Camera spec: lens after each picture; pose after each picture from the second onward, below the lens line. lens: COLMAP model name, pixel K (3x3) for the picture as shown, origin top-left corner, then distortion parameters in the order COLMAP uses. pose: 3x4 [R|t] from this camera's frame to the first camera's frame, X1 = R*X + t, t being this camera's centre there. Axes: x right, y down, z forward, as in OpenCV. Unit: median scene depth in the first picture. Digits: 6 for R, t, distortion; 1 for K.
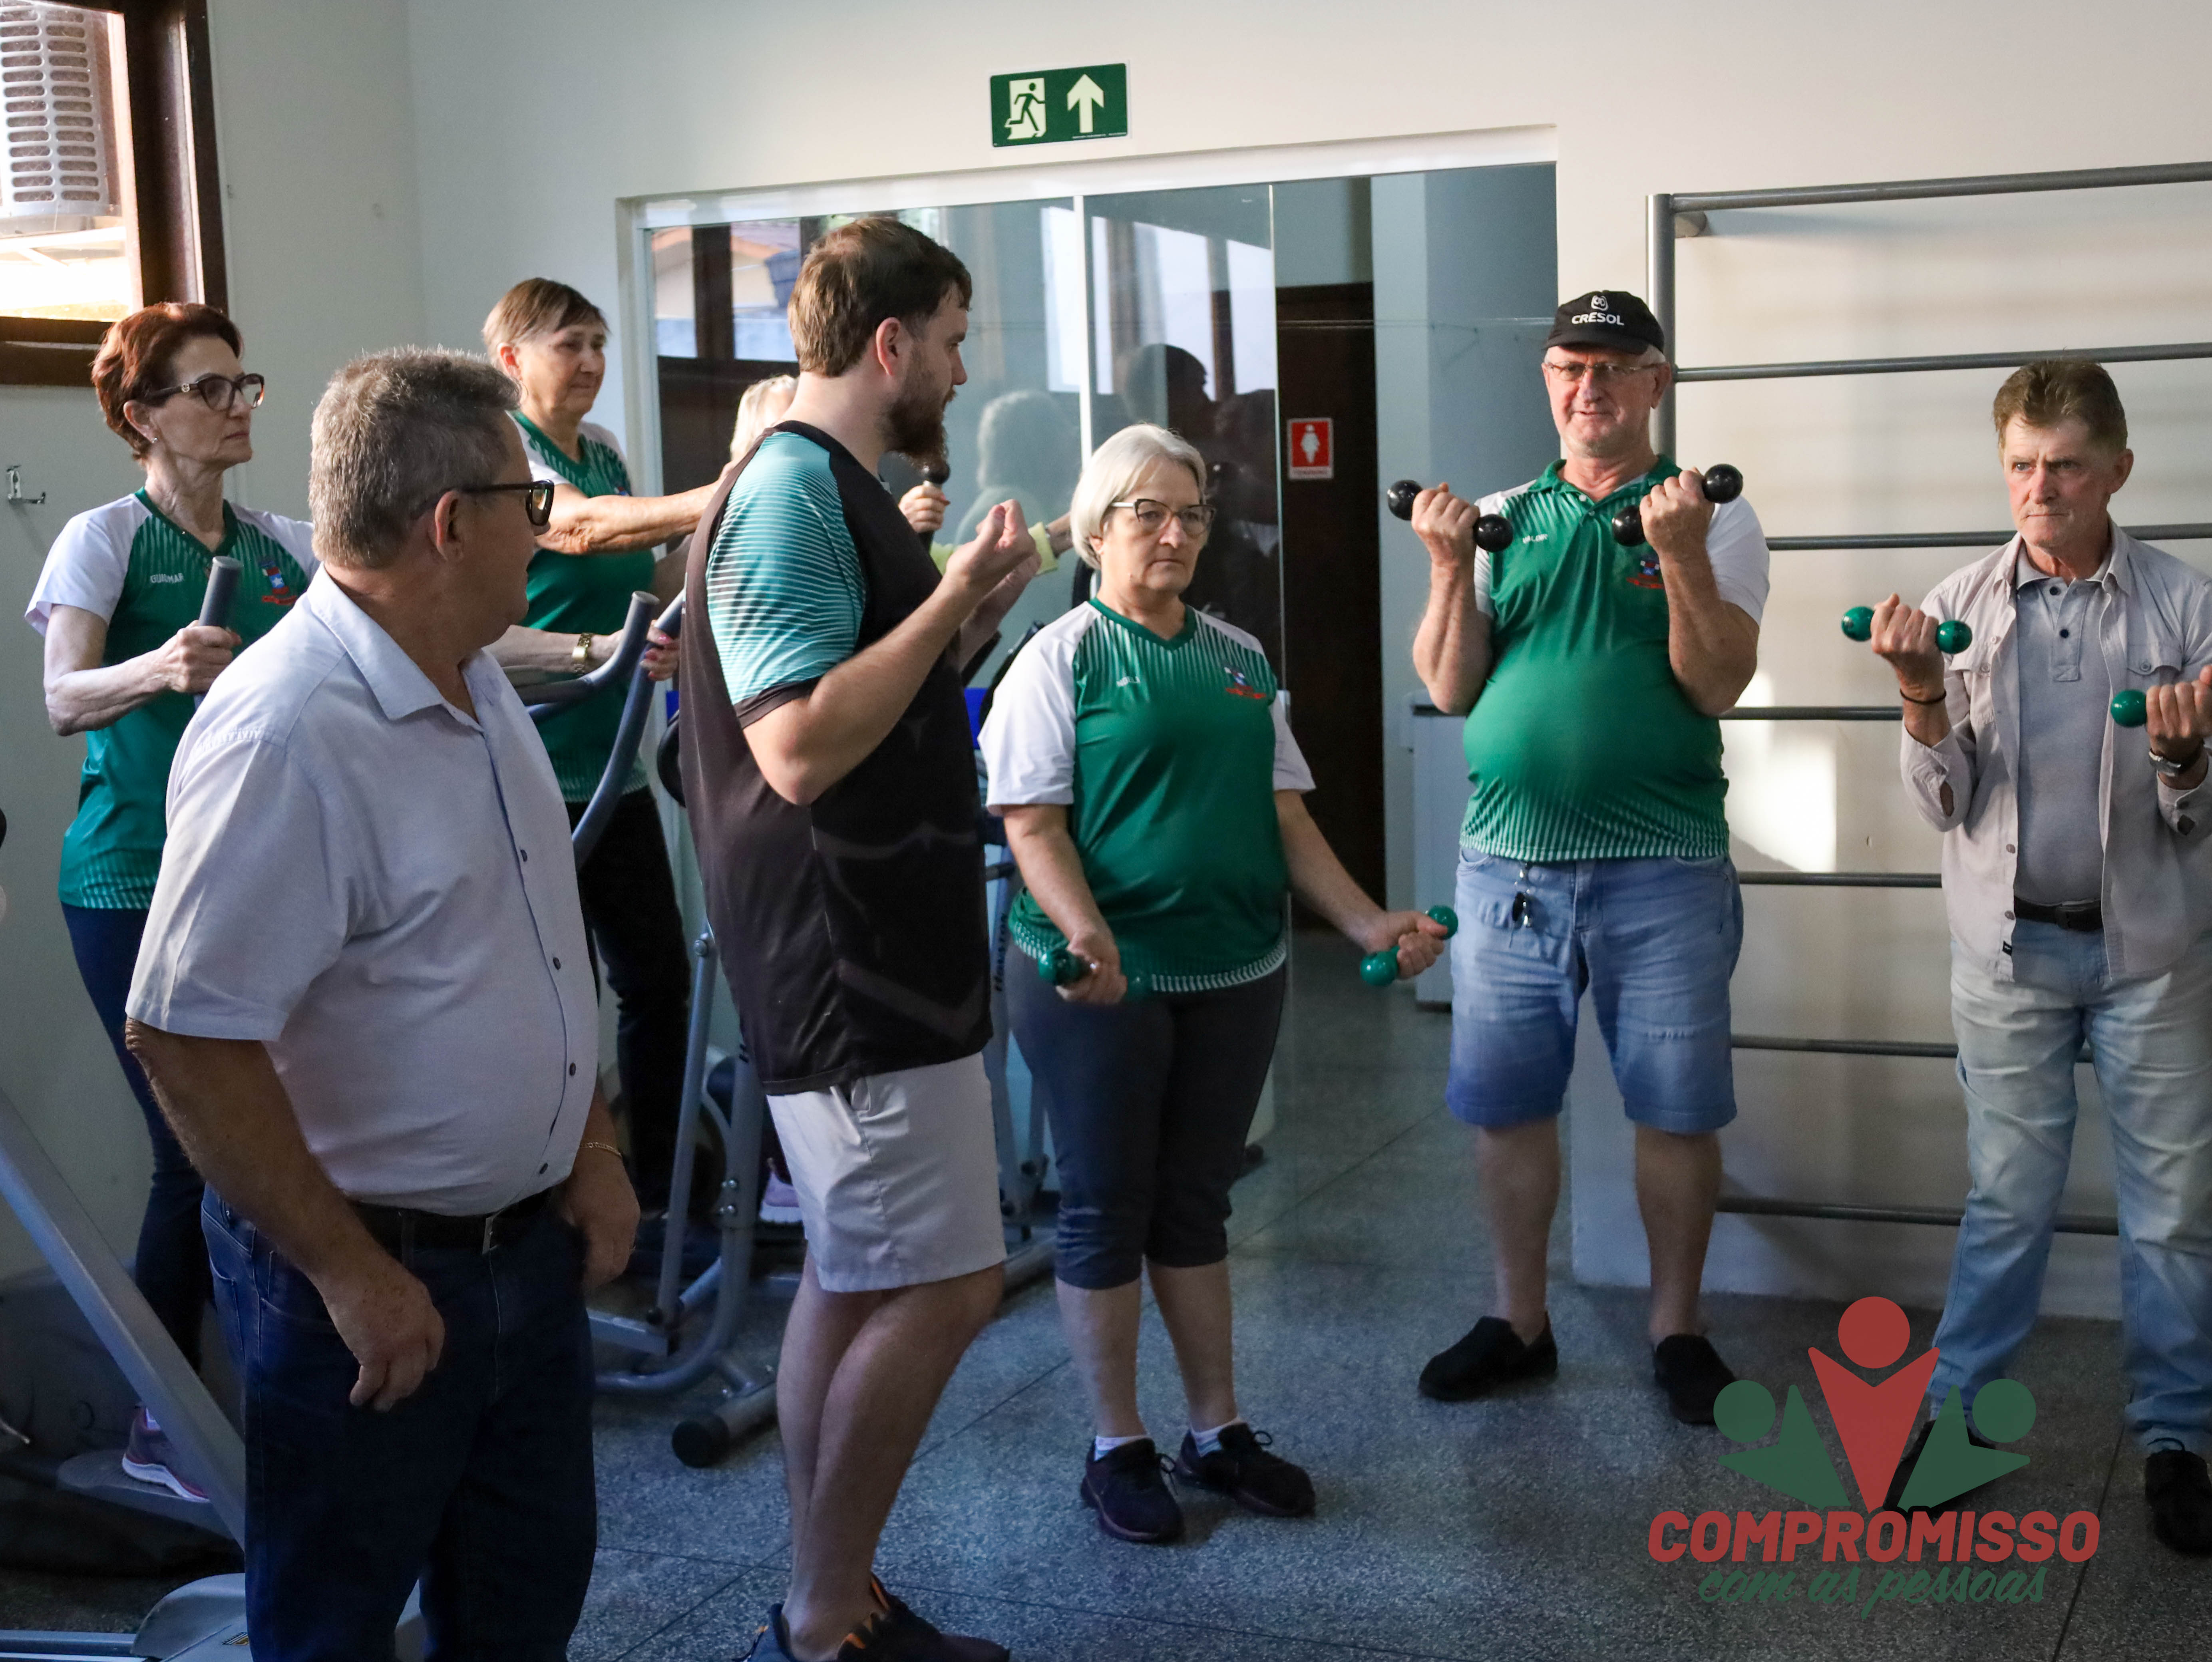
lens RADIAL K [[3199.8, 0, 1117.9], [0, 3199.8, 825.3], [0, 0, 1]] dist [0.082772, 0.000000]
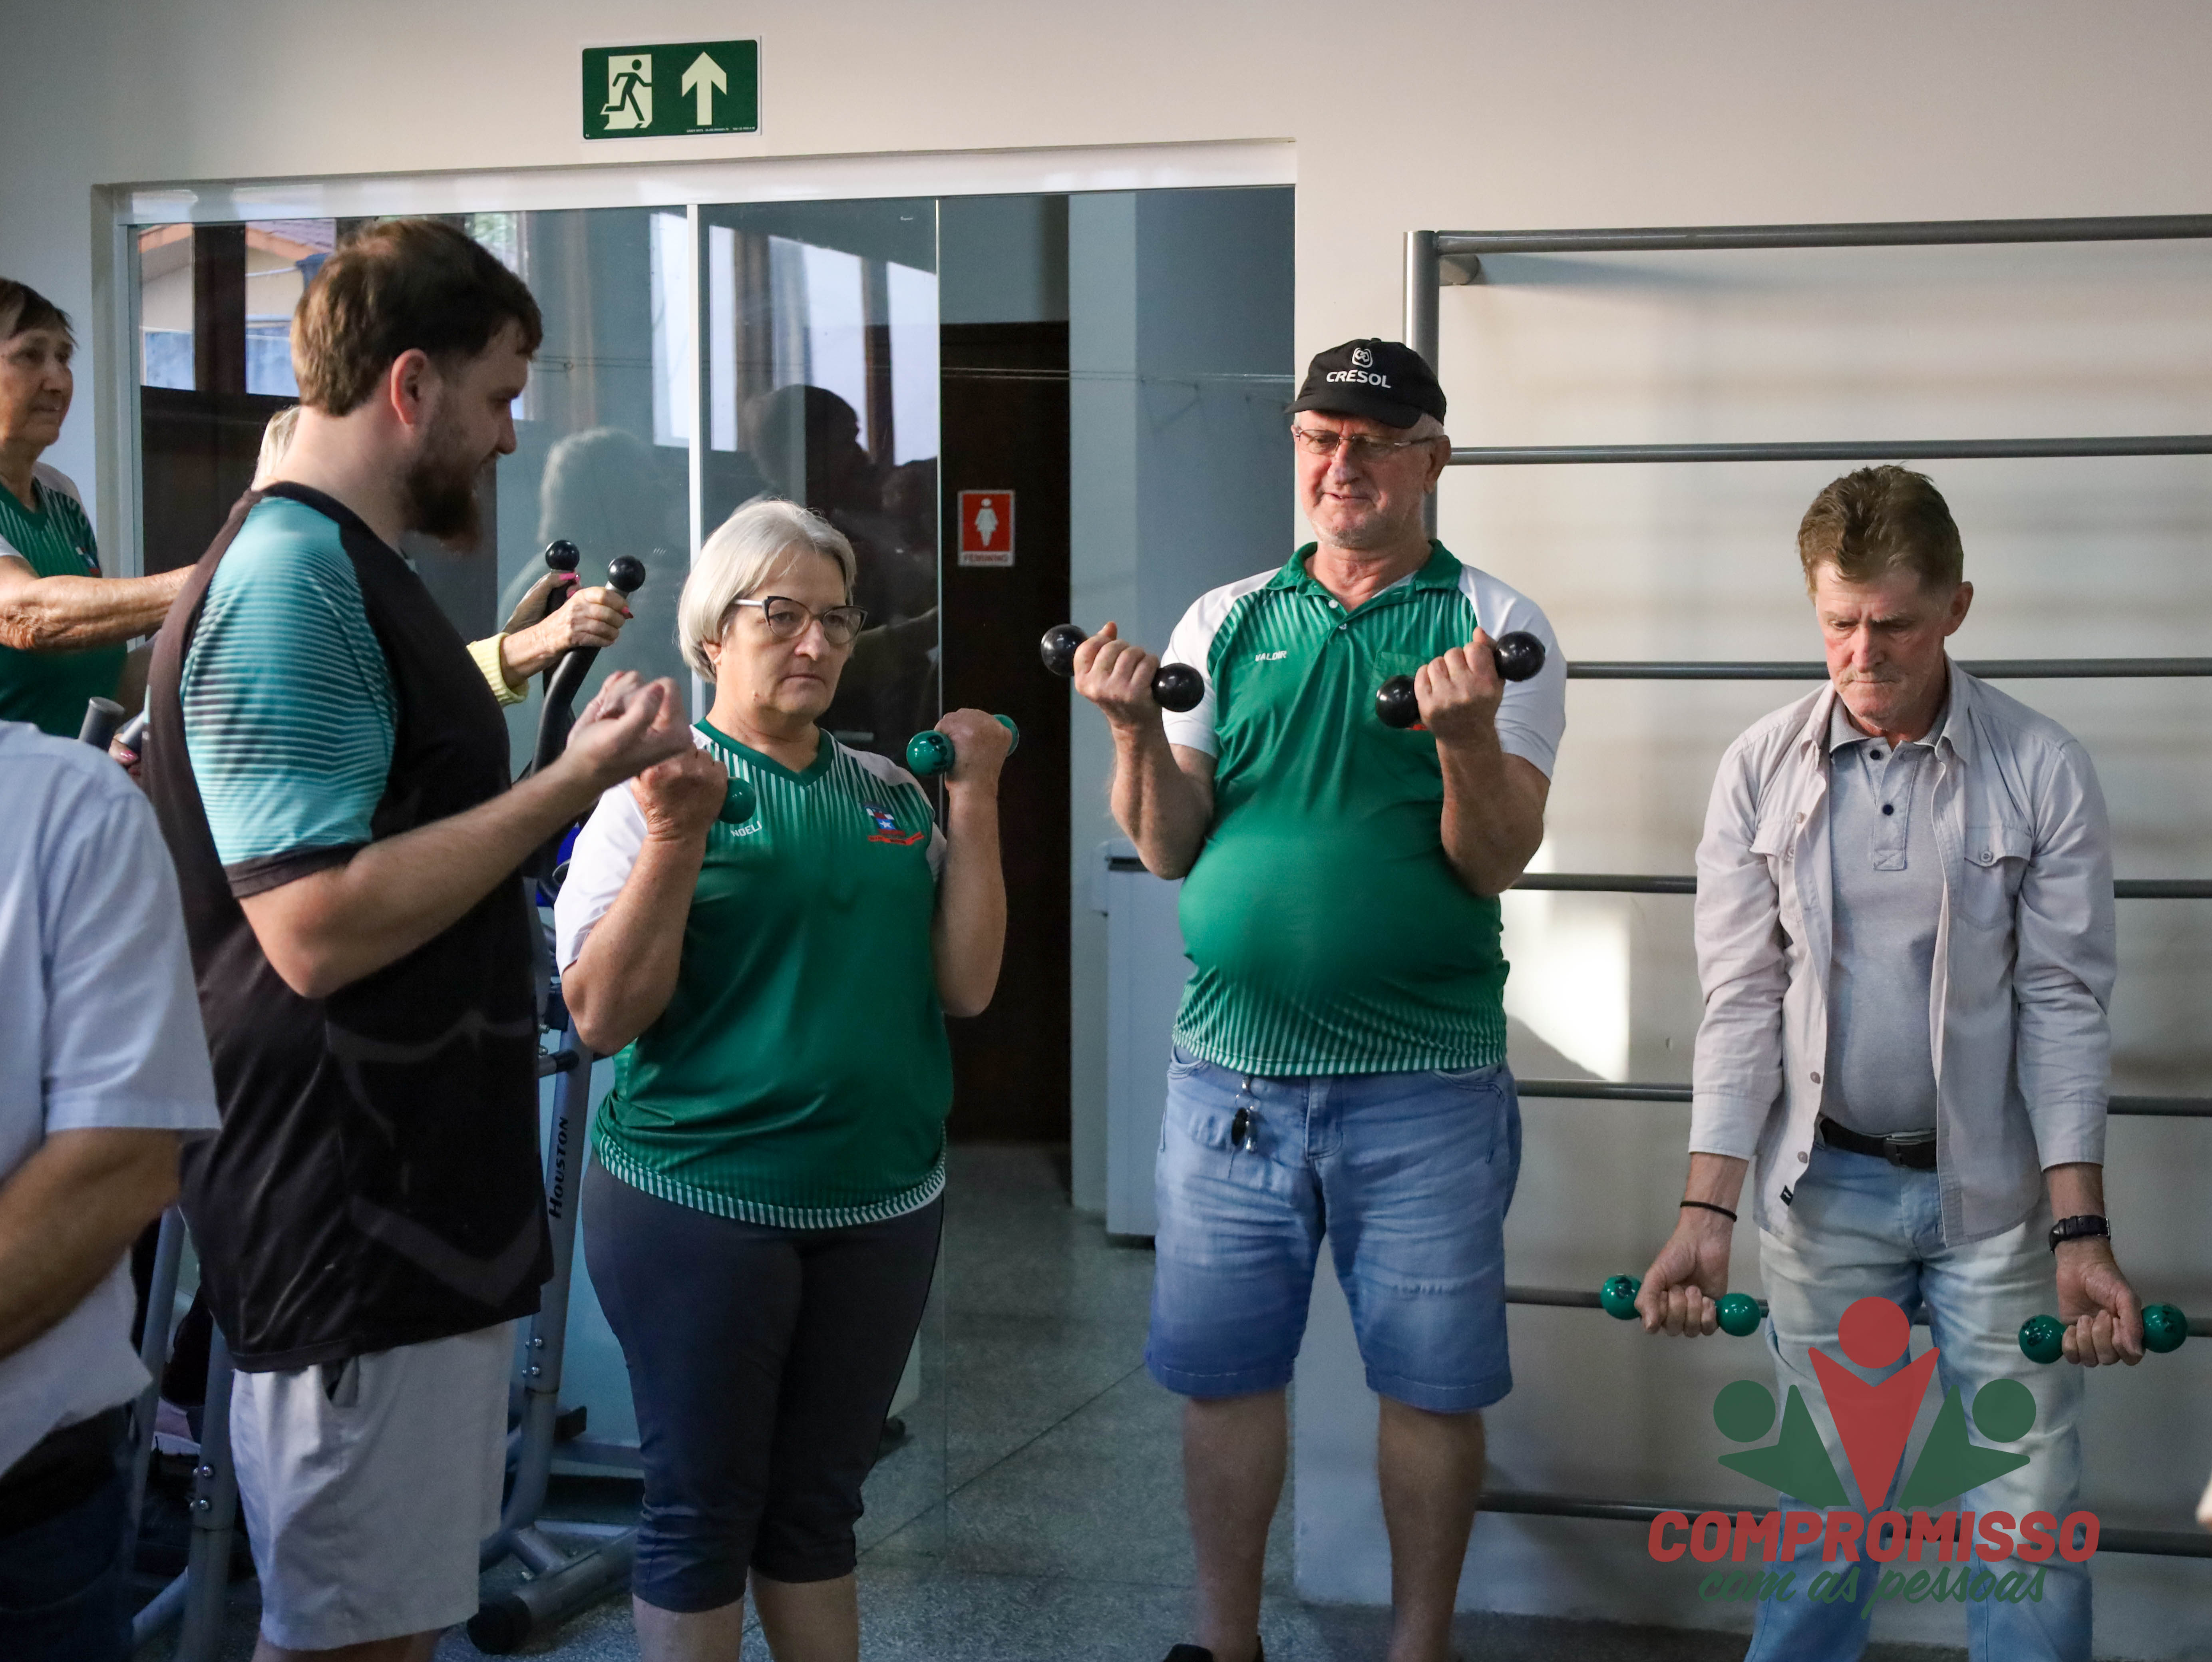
lens RADIAL K [[3454.8, 0, 1051.5], [0, 3454.8, 837.7], [0, 0, 1]] dist [-0.010082, 0.000000]
pose [[0.994749, 0.021523, 0.100056, -0.006787], [-0.019799, 0.999639, -0.018189, -0.027920], [-0.100412, 0.016113, 0.994816, 0.159826]]
